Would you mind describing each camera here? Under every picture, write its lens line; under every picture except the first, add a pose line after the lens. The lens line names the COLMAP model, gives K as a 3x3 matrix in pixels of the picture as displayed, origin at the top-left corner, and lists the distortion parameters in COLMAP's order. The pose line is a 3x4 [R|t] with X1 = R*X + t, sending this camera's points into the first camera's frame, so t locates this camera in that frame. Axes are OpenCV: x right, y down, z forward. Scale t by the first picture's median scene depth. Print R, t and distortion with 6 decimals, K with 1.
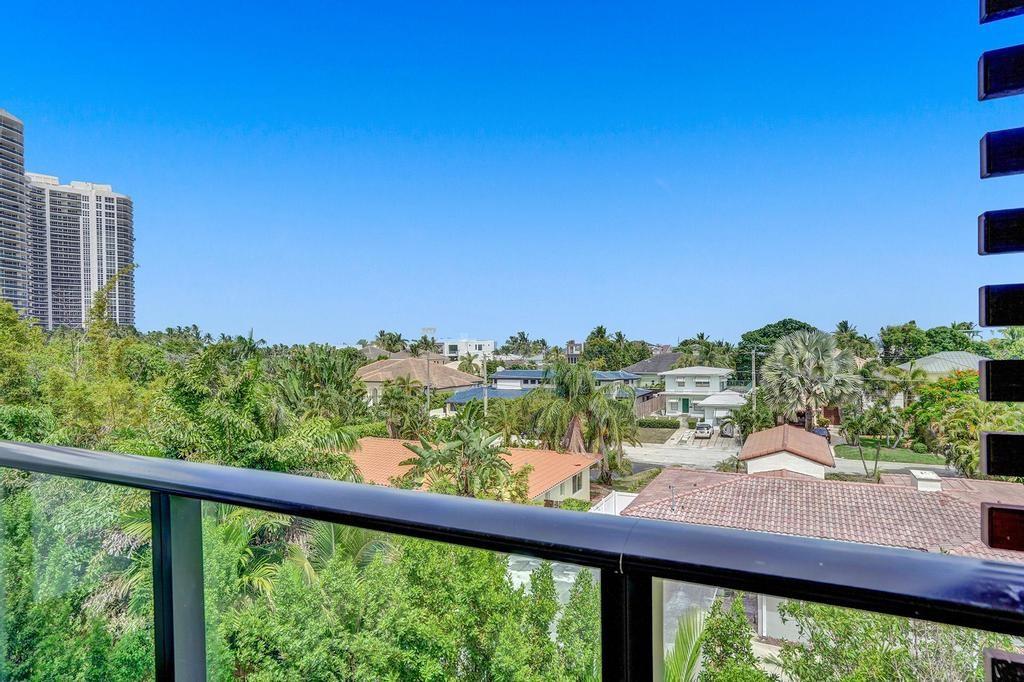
lens RADIAL K [[568.8, 0, 512.0], [0, 568.8, 341.0], [0, 0, 1]] dist [-0.005773, 0.000928]
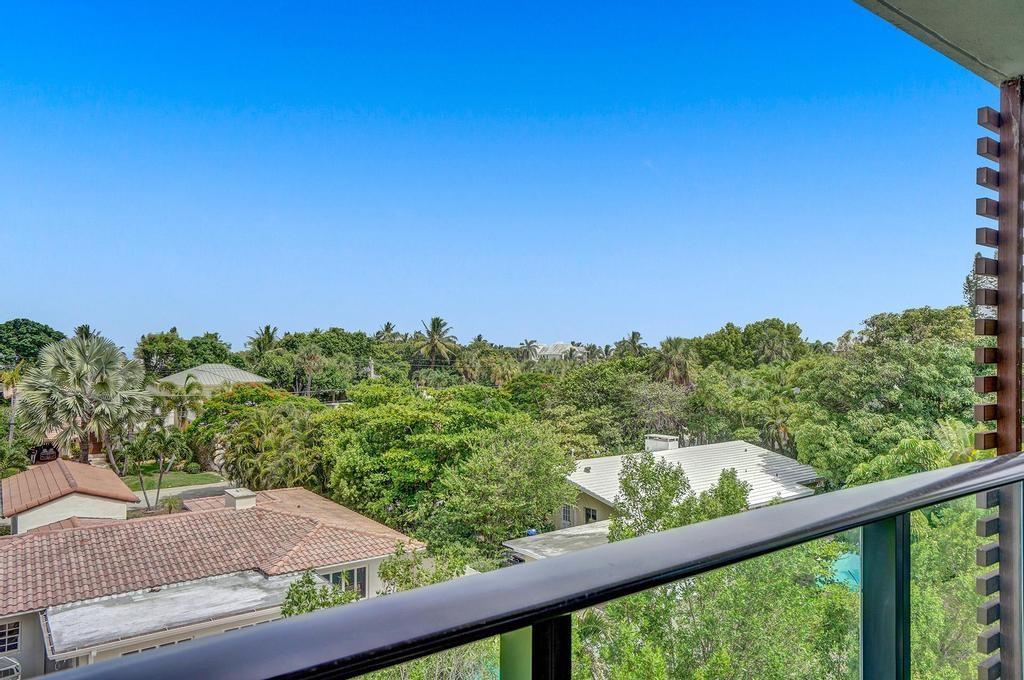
lens RADIAL K [[695.7, 0, 512.0], [0, 695.7, 340.0], [0, 0, 1]] dist [-0.000348, 0.004589]
pose [[0.452247, 0.032475, 0.891301, -0.049725], [-0.019810, 0.999456, -0.026364, 0.000055], [-0.891672, -0.005733, 0.452645, 0.024320]]
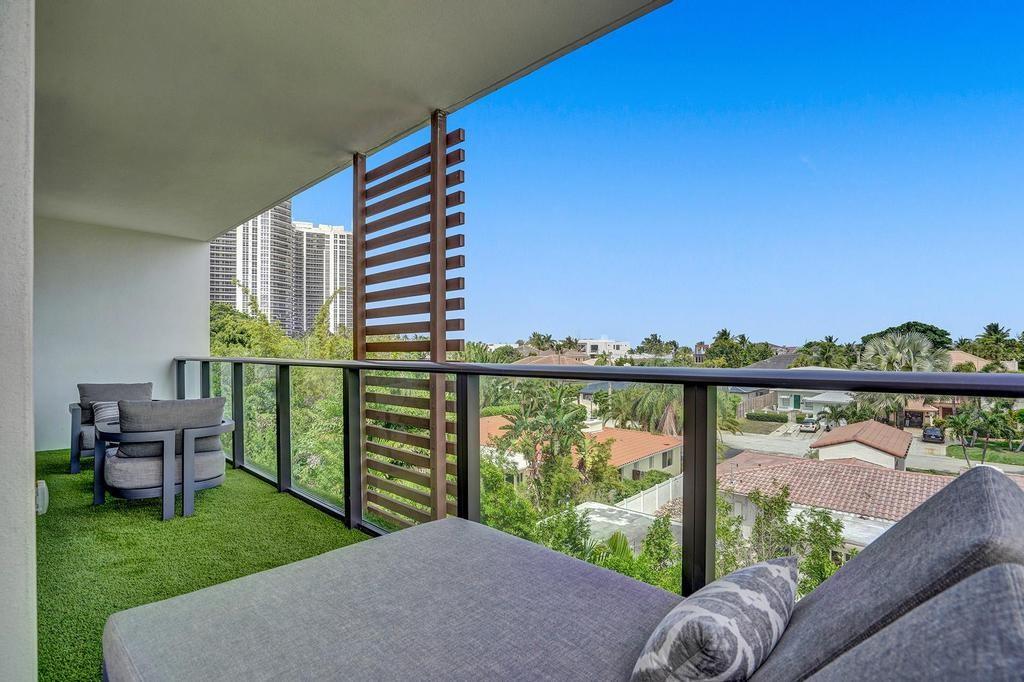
lens RADIAL K [[488.0, 0, 510.2], [0, 488.0, 344.0], [0, 0, 1]] dist [-0.061354, 0.030166]
pose [[0.959503, 0.009173, -0.281549, 0.045515], [-0.007747, 0.999951, 0.006179, 0.002146], [0.281592, -0.003748, 0.959527, -0.034030]]
